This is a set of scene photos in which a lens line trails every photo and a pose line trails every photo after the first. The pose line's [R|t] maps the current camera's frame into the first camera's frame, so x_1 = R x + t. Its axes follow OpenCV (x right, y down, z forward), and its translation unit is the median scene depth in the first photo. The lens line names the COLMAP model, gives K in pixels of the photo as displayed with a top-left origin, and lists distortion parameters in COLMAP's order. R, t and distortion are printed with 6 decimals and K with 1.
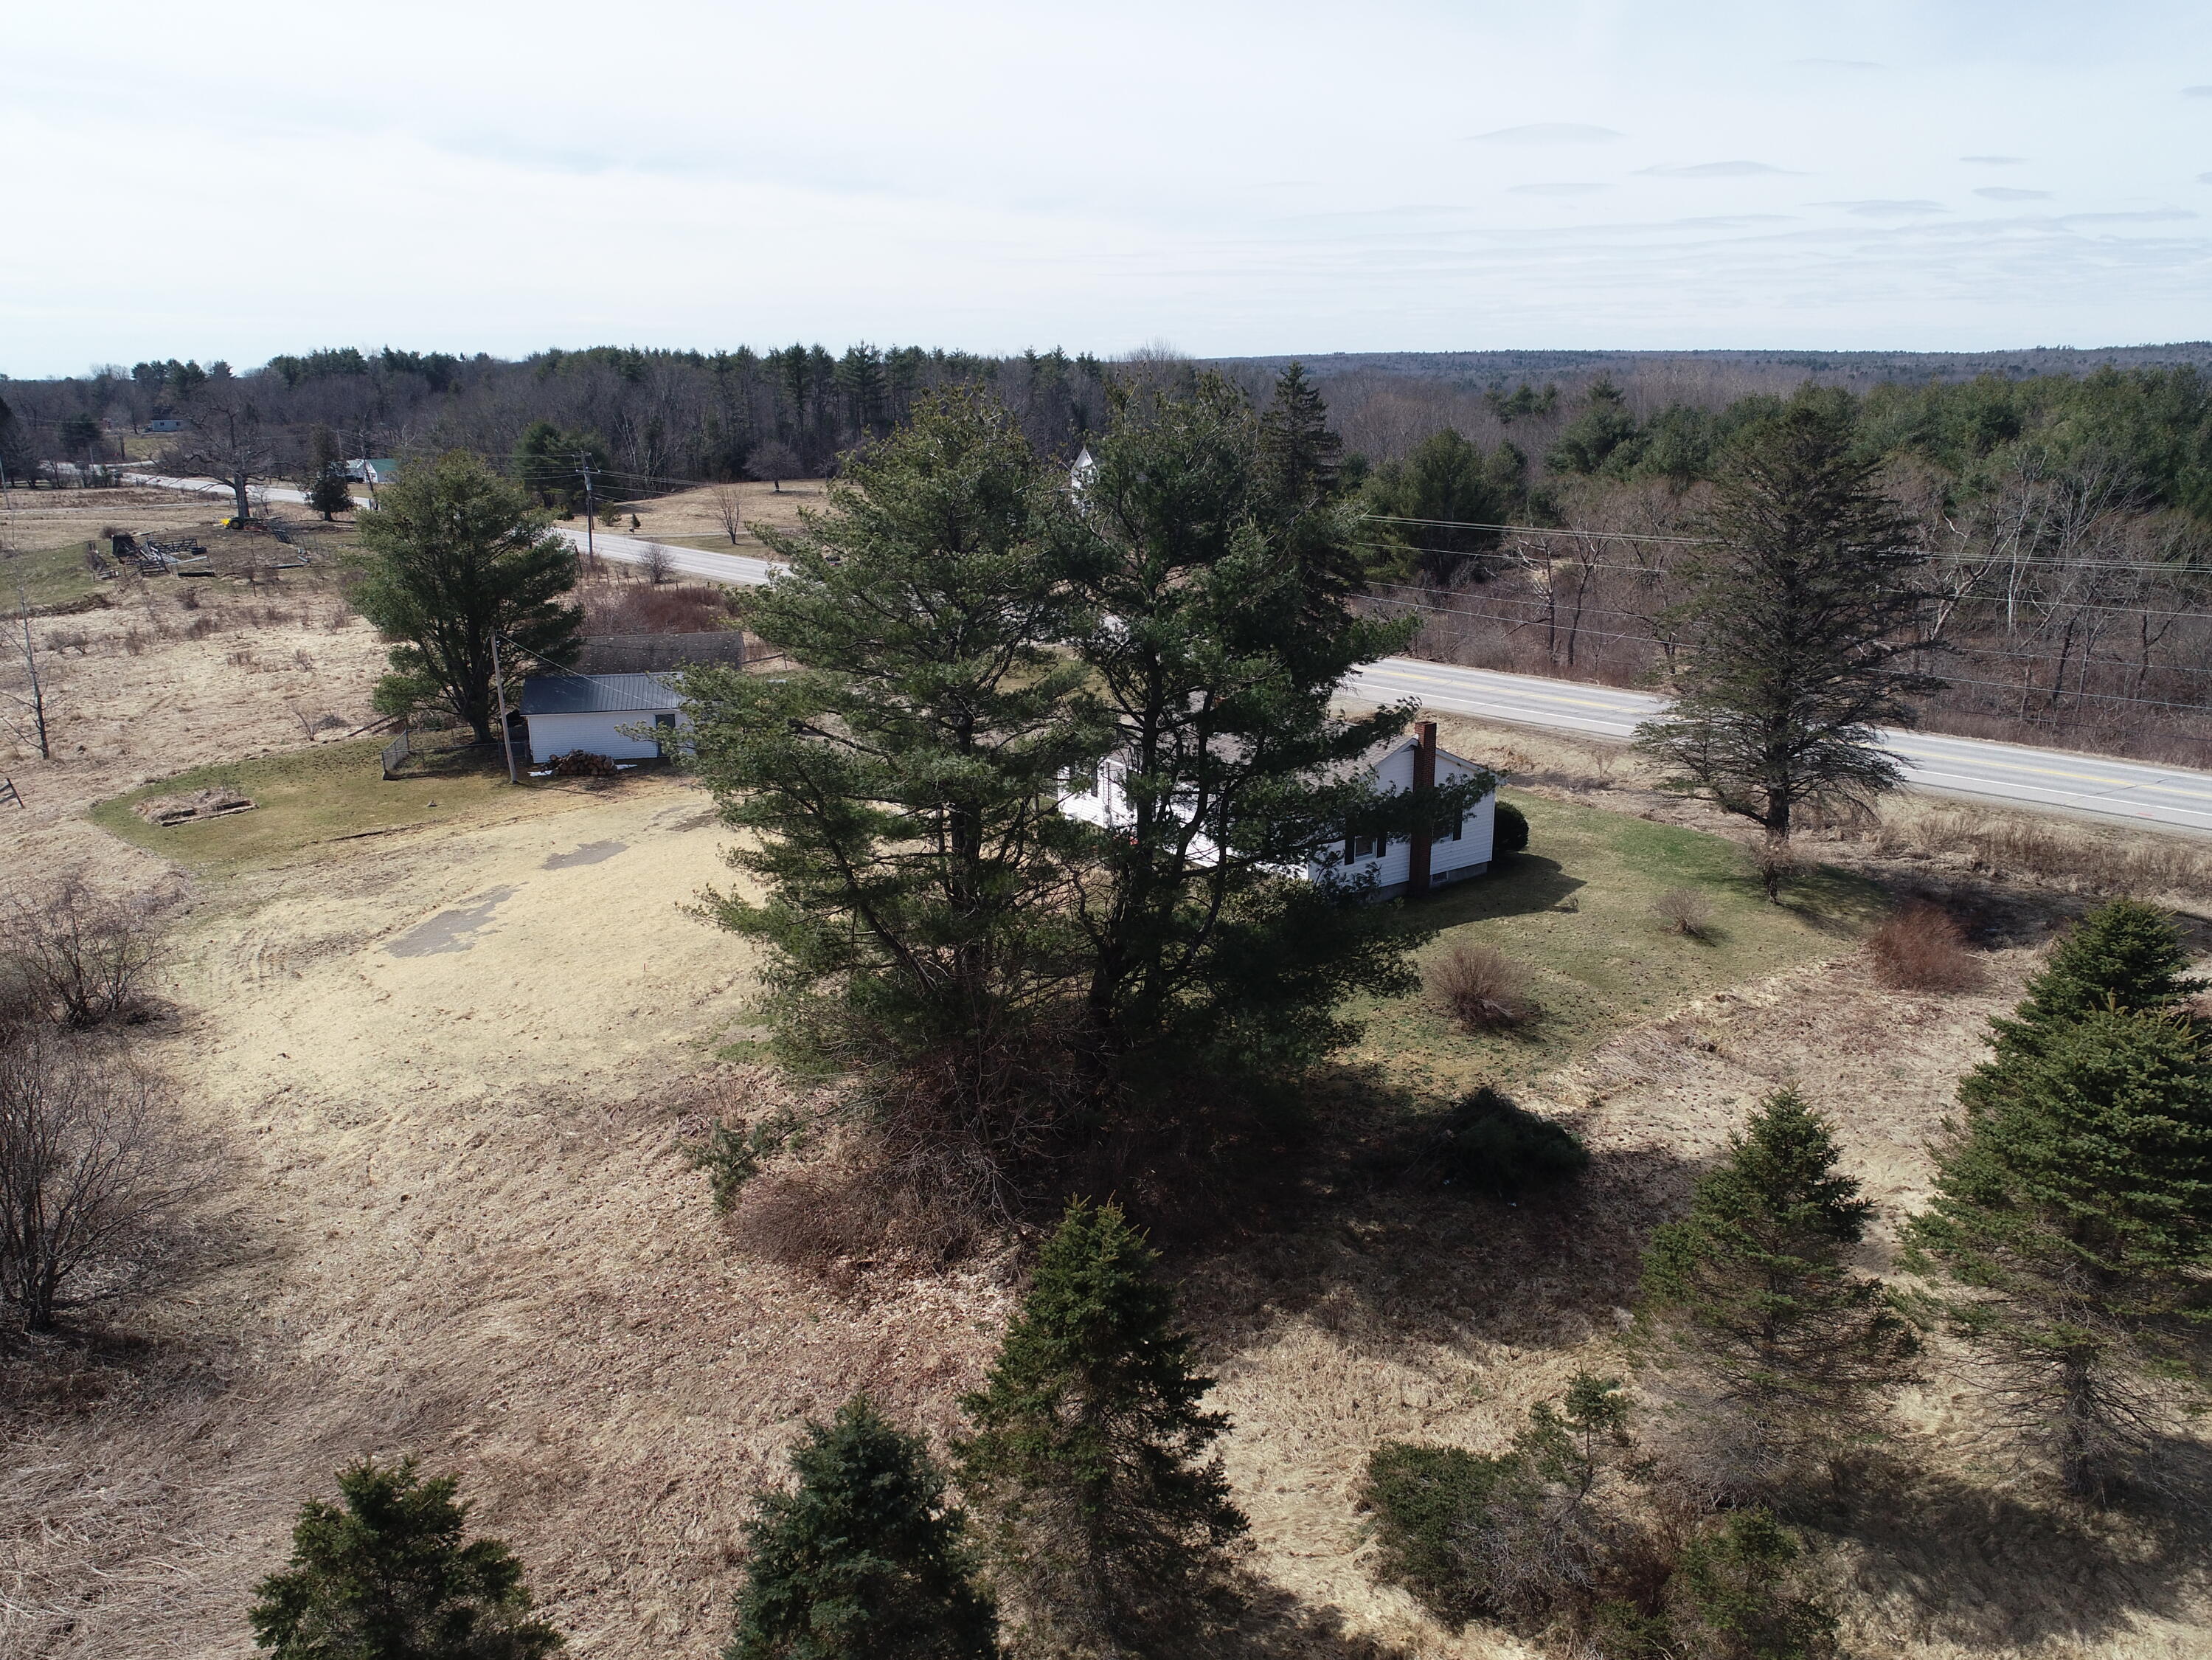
lens RADIAL K [[1667.7, 0, 1106.0], [0, 1667.7, 830.0], [0, 0, 1]] dist [-0.001011, -0.000579]
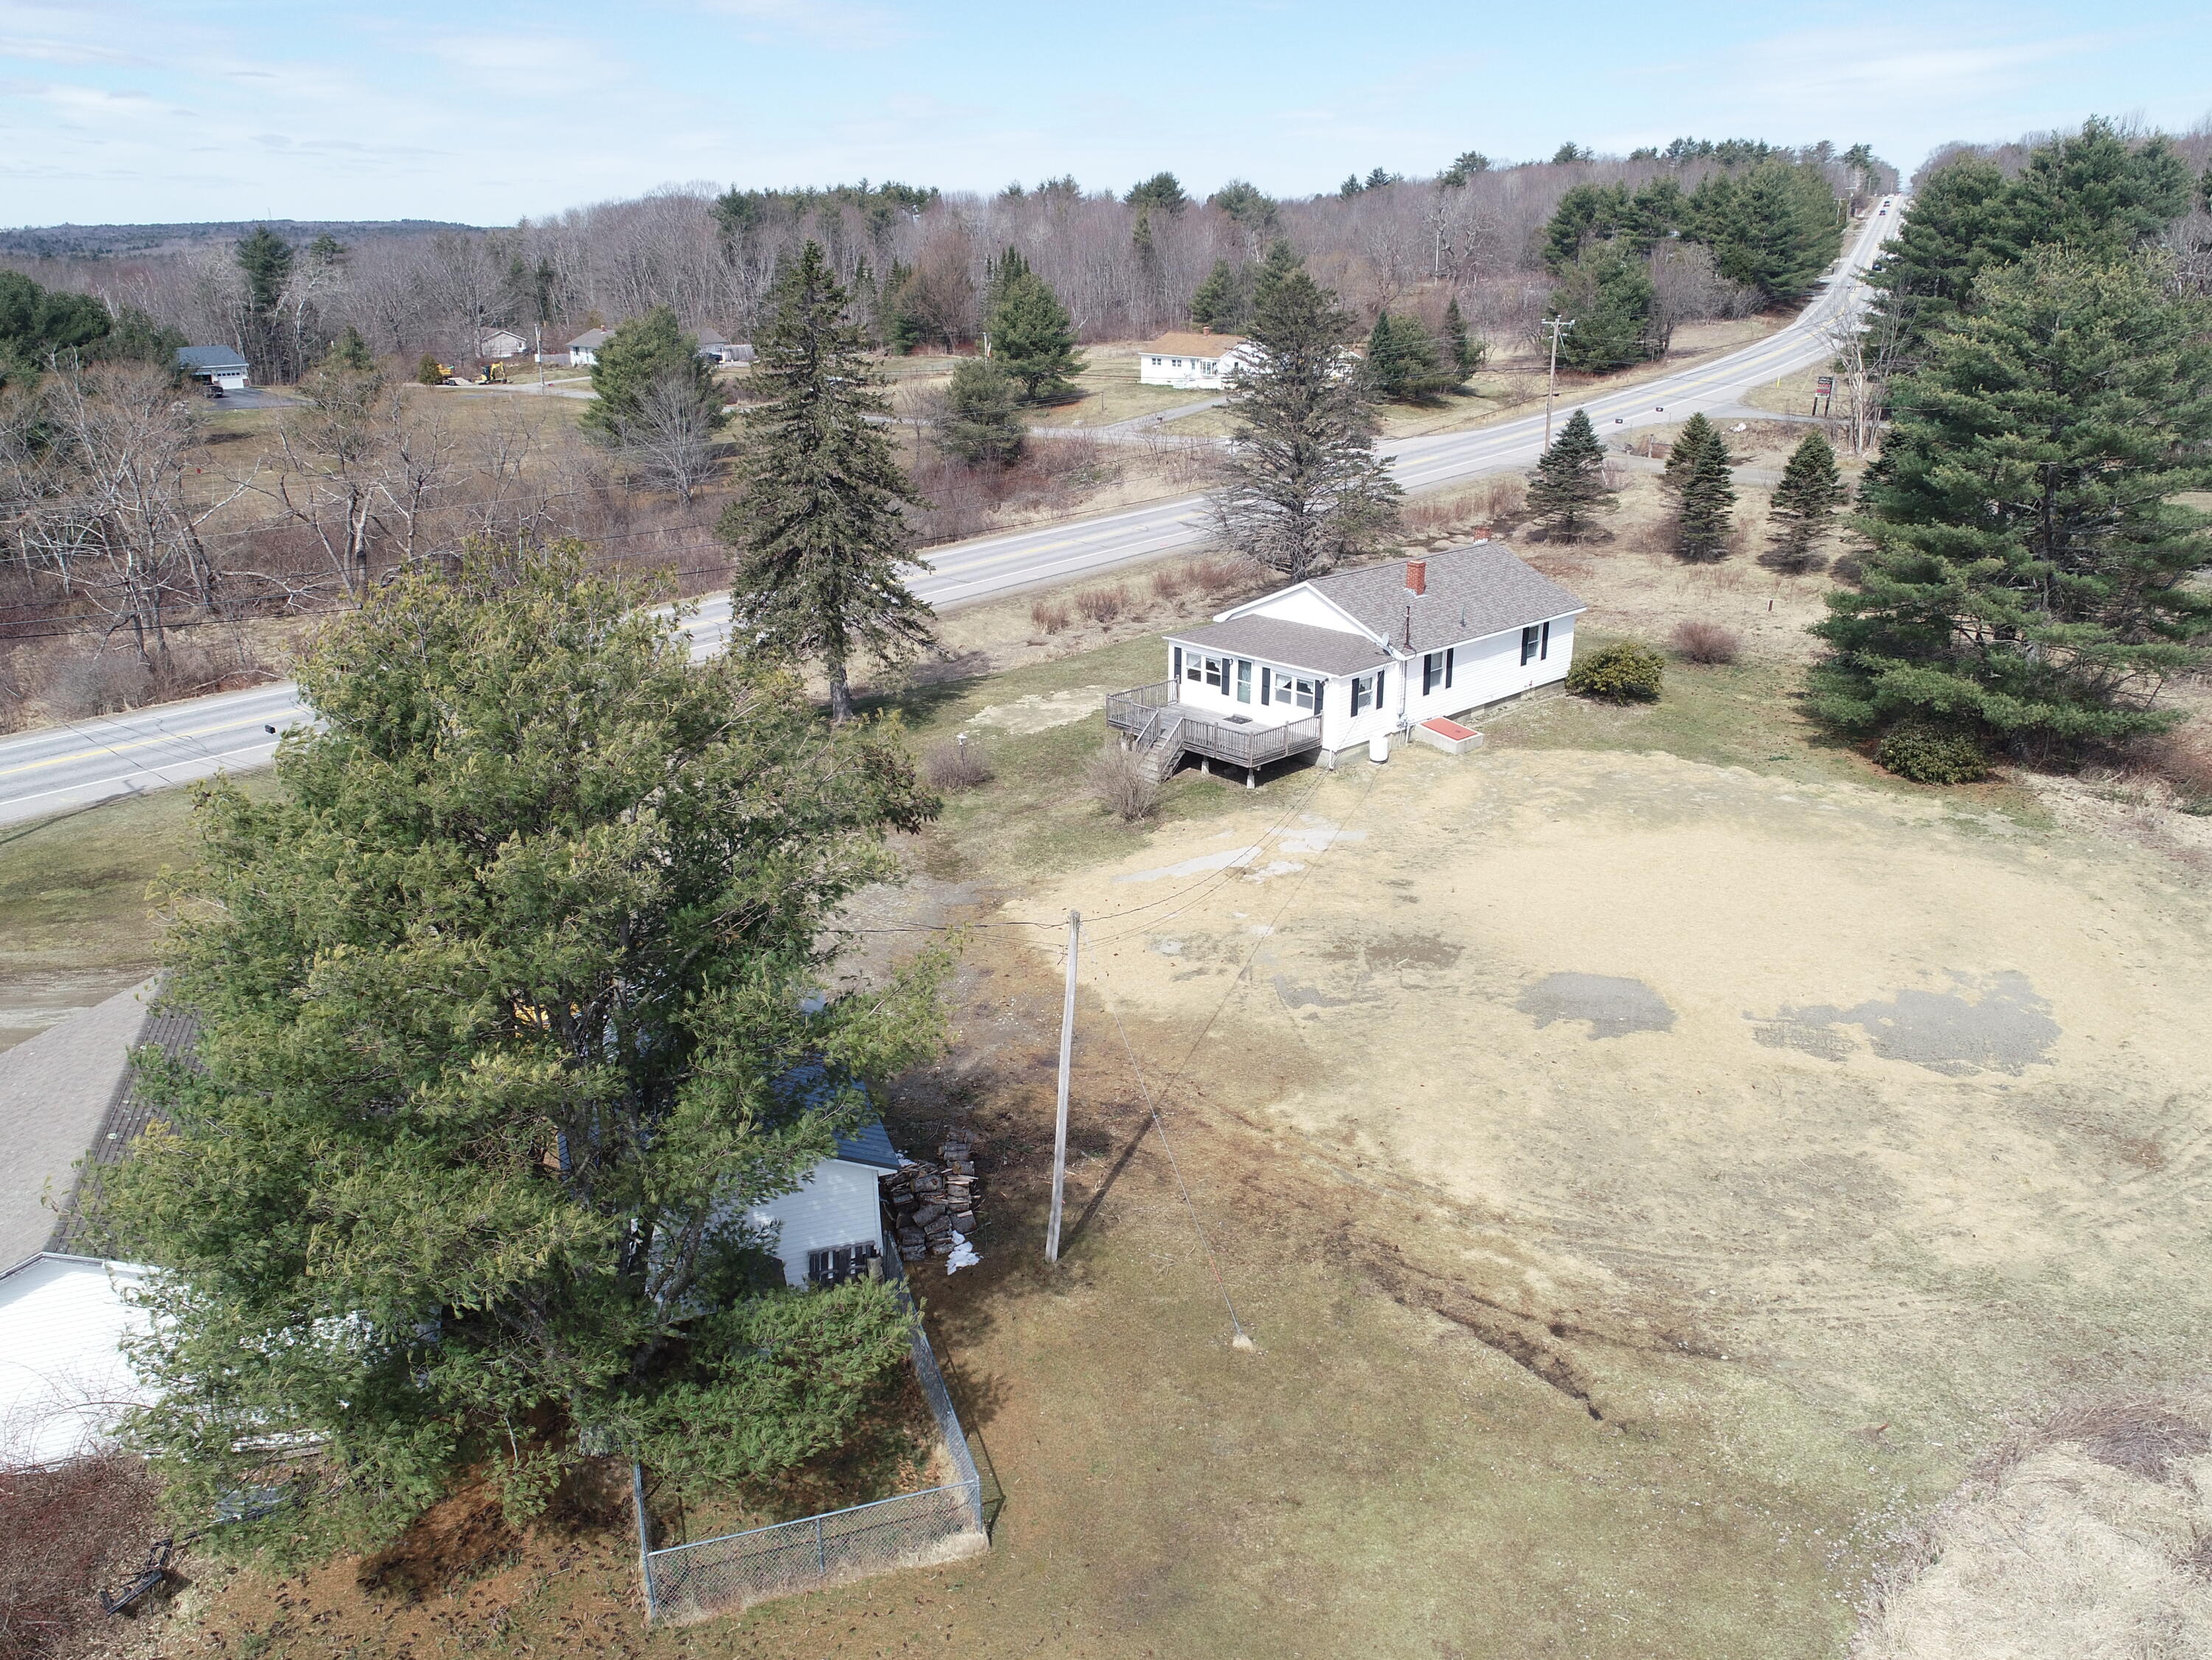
lens RADIAL K [[1667.7, 0, 1106.0], [0, 1667.7, 830.0], [0, 0, 1]] dist [-0.001011, -0.000579]
pose [[-0.156268, -0.323701, 0.933166, -0.691011], [0.268857, 0.895158, 0.355539, -0.261744], [-0.950419, 0.306447, -0.052855, 0.950915]]
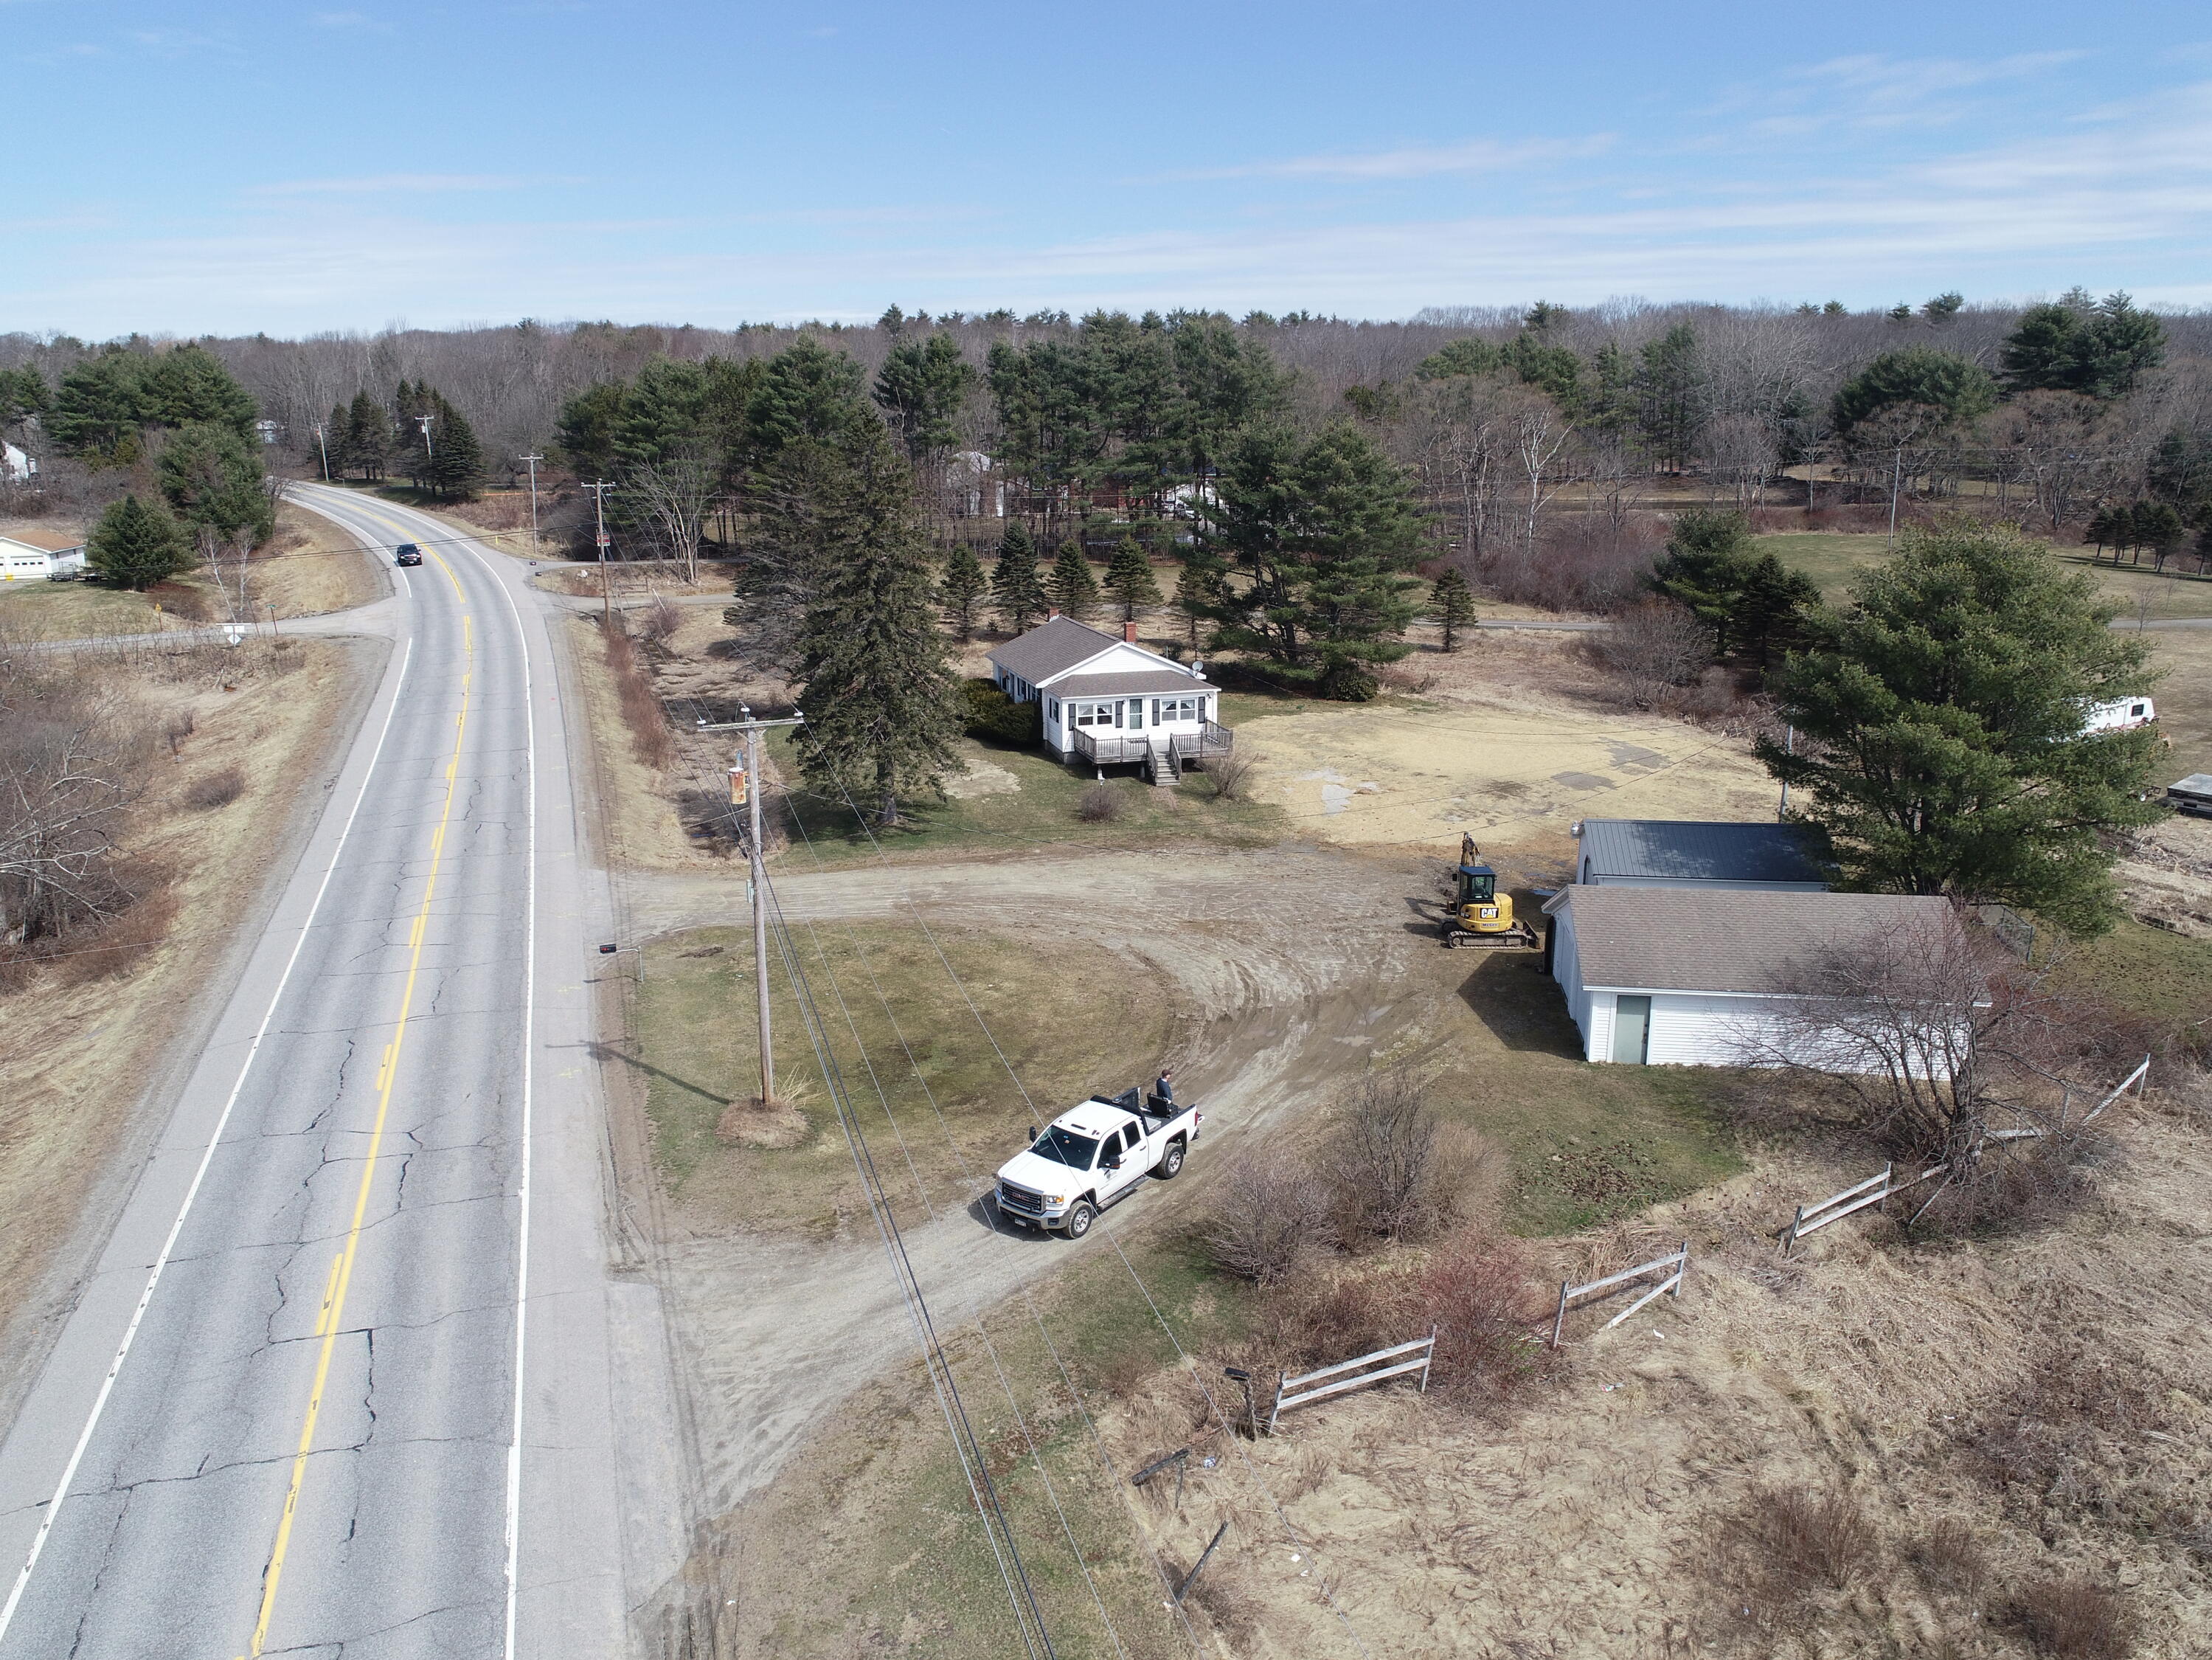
lens RADIAL K [[1667.7, 0, 1106.0], [0, 1667.7, 830.0], [0, 0, 1]] dist [-0.001011, -0.000579]
pose [[-0.950299, -0.062521, 0.304996, -0.282783], [0.094930, 0.874794, 0.475104, -0.470156], [-0.296513, 0.480445, -0.825380, 1.729626]]
